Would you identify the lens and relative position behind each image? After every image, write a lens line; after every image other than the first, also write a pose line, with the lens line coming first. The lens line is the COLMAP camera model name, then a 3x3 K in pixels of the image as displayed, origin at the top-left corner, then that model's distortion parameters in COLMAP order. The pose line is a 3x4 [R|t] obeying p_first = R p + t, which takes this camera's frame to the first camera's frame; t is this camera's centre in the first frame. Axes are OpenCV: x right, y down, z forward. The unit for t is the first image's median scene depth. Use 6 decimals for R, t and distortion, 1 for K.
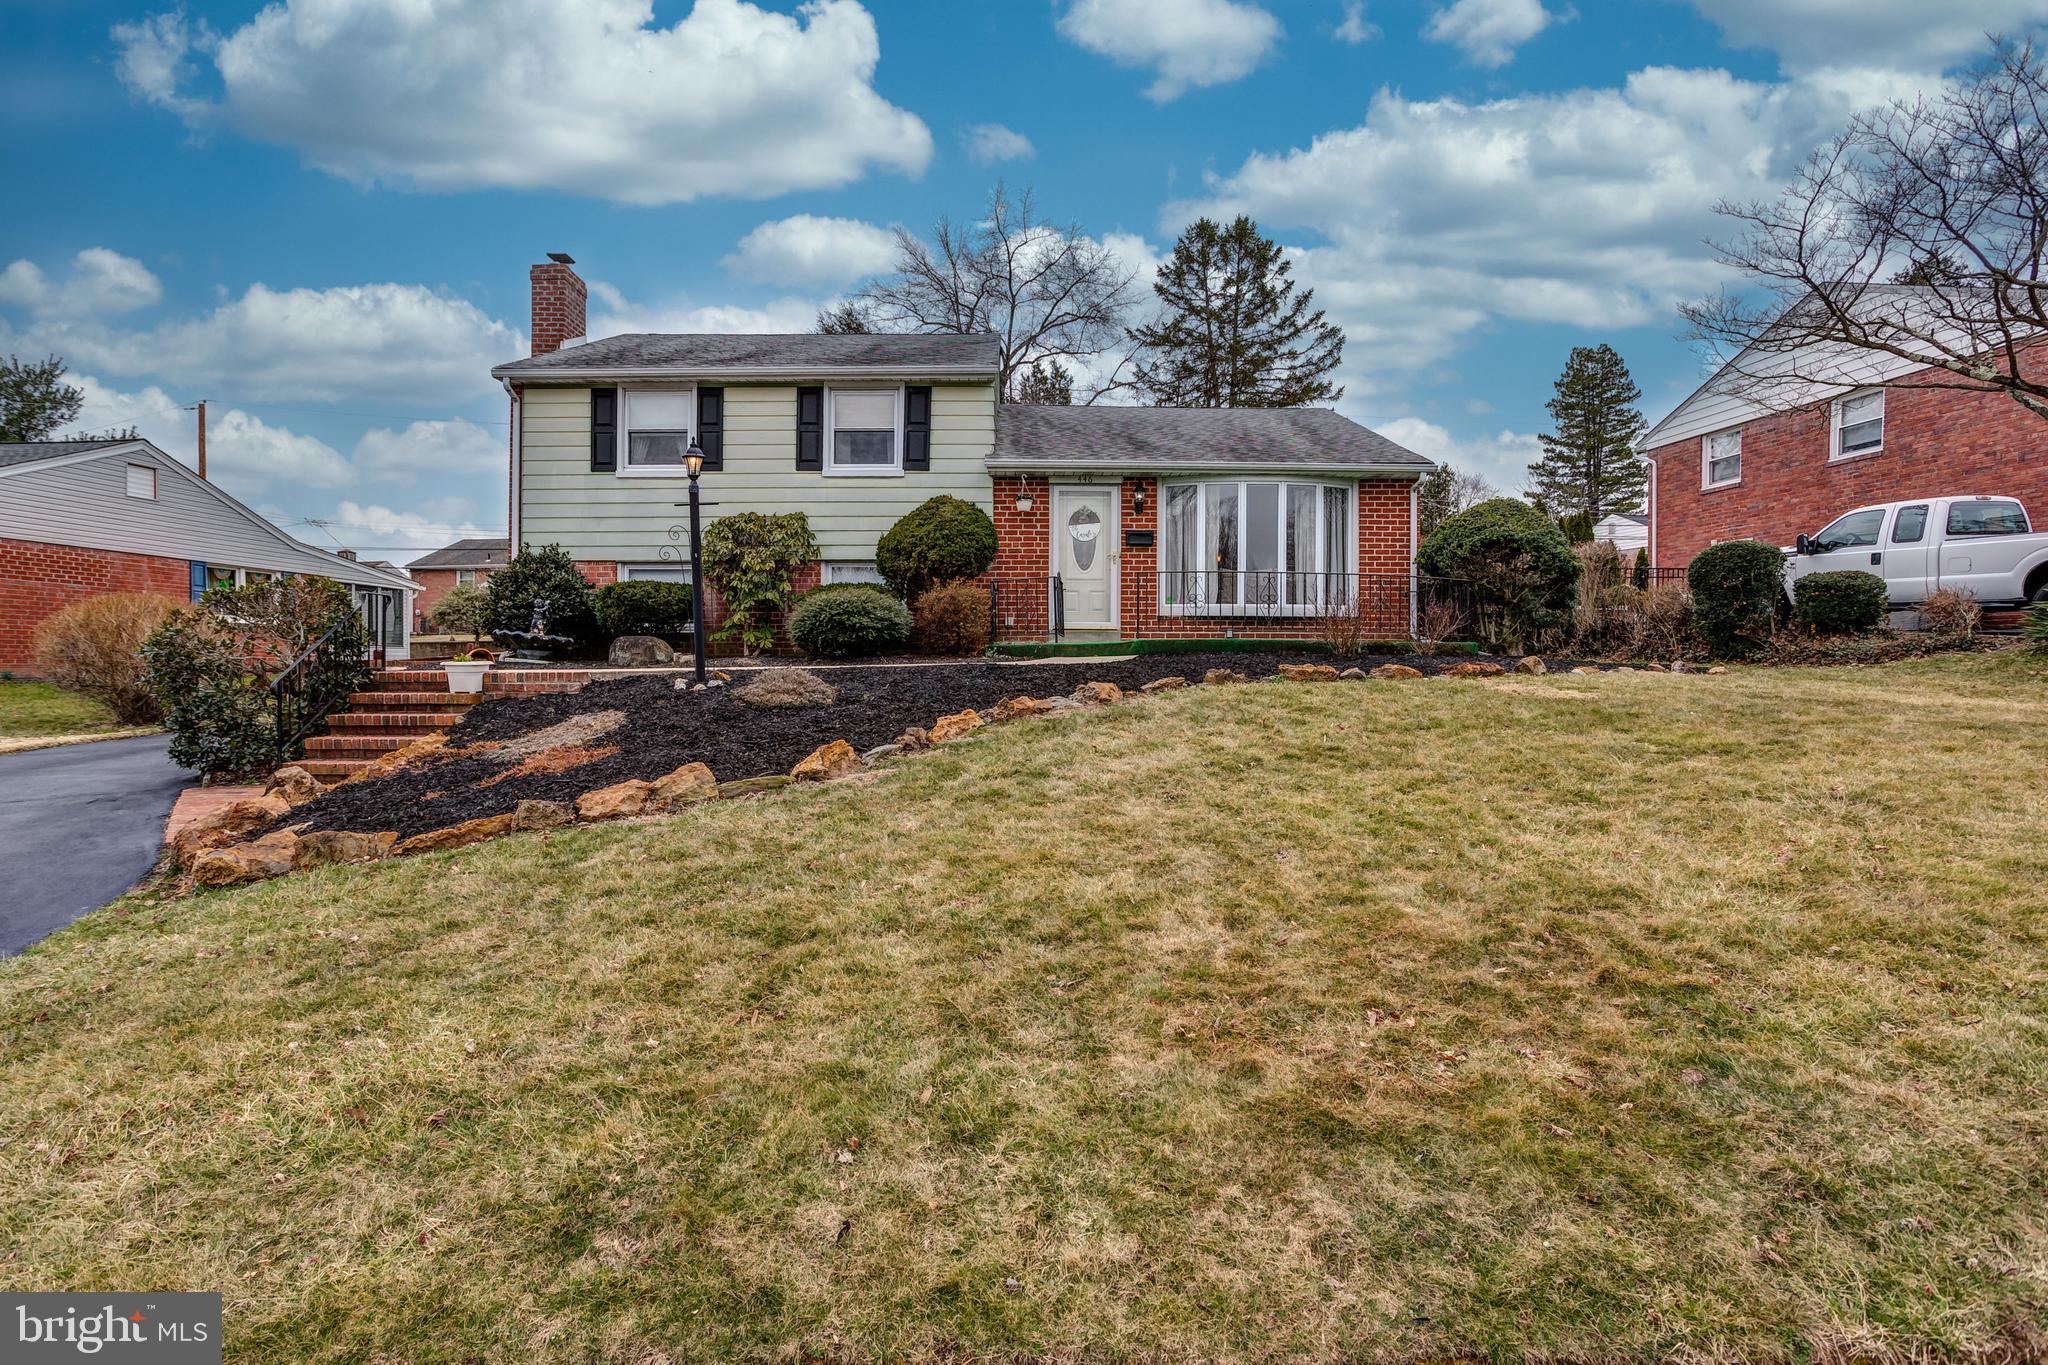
lens RADIAL K [[1071.6, 0, 996.5], [0, 1071.6, 695.5], [0, 0, 1]] dist [-0.029589, 0.009030]
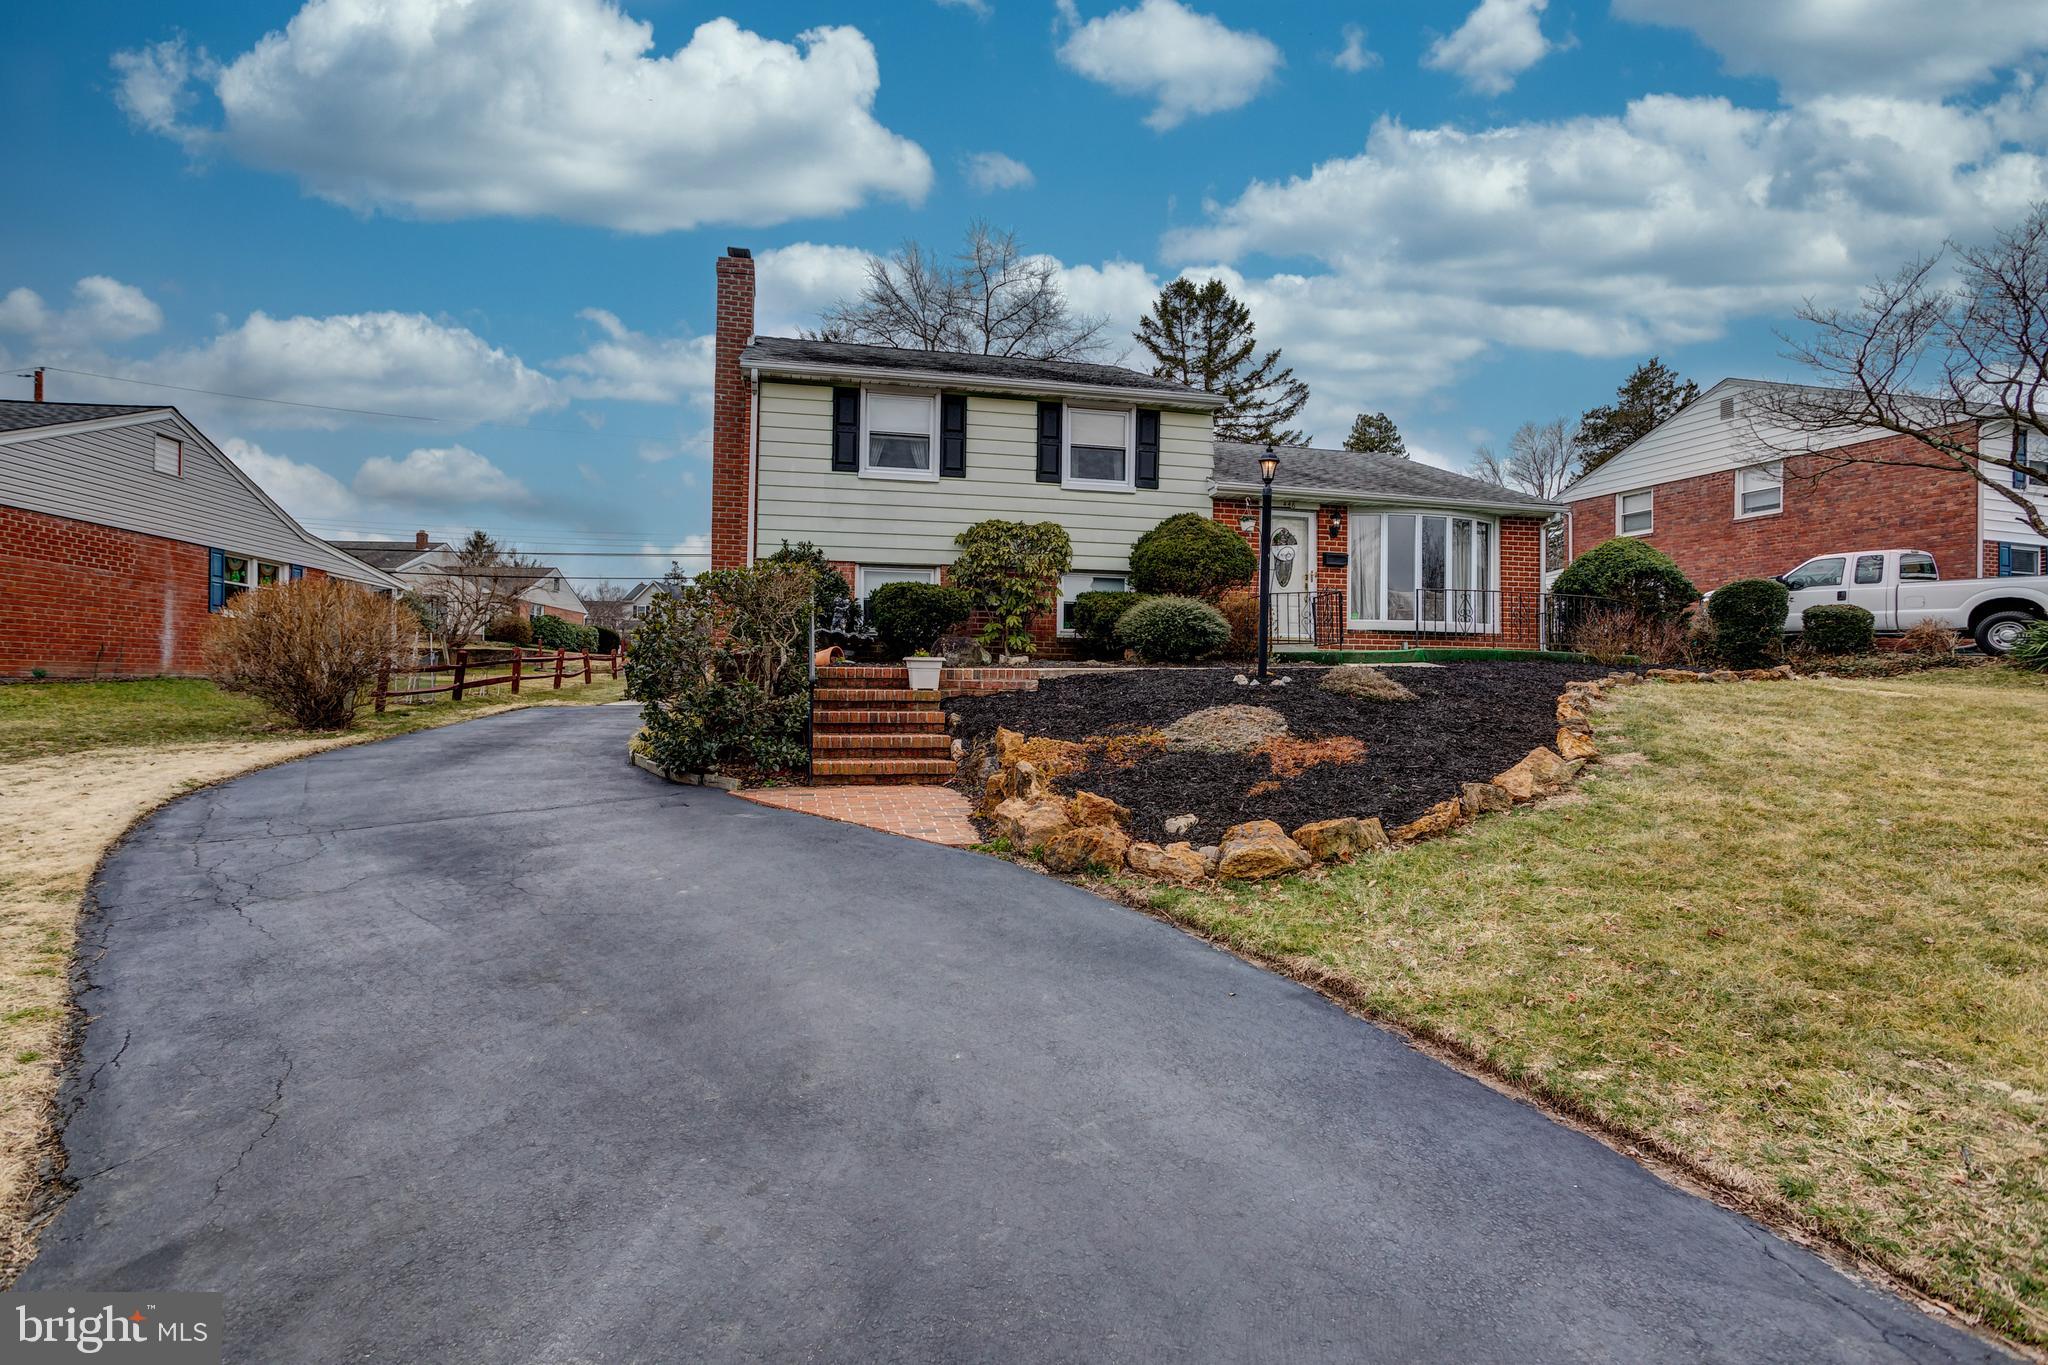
lens RADIAL K [[1002.3, 0, 1003.0], [0, 1002.3, 693.5], [0, 0, 1]] dist [-0.041135, 0.024734]
pose [[0.973843, 0.005455, 0.227157, -0.437646], [-0.001618, 0.999853, -0.017077, 0.011092], [-0.227217, 0.016263, 0.973708, 0.067333]]
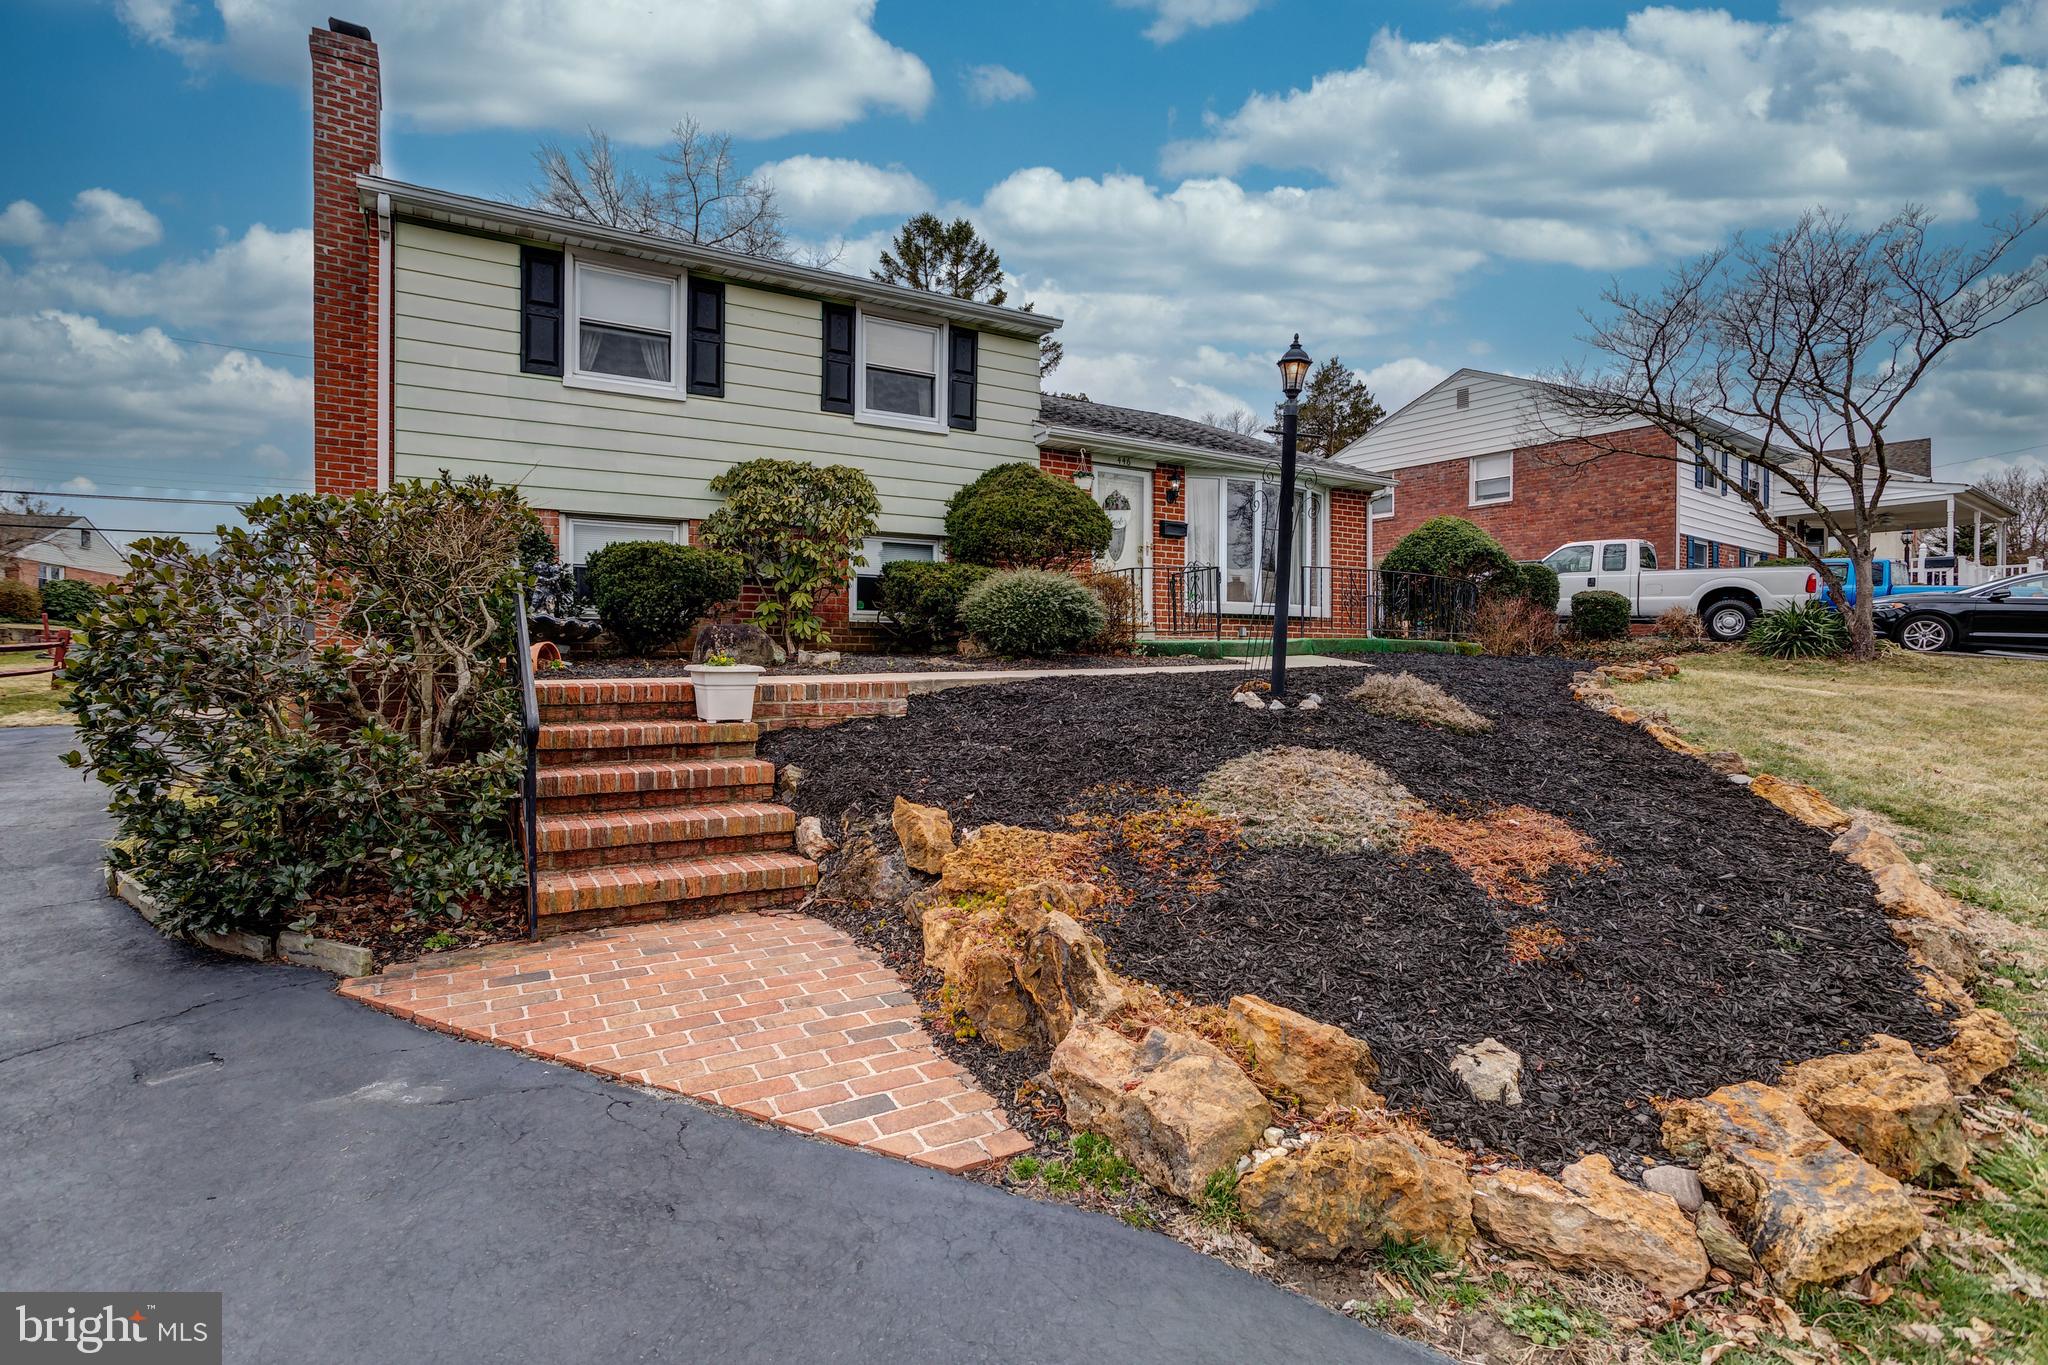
lens RADIAL K [[1002.3, 0, 1020.4], [0, 1002.3, 683.4], [0, 0, 1]] dist [-0.041135, 0.024734]
pose [[0.851163, -0.013313, 0.524733, -0.443022], [0.014961, 0.999887, 0.001101, -0.014293], [-0.524688, 0.006913, 0.851266, 0.320381]]
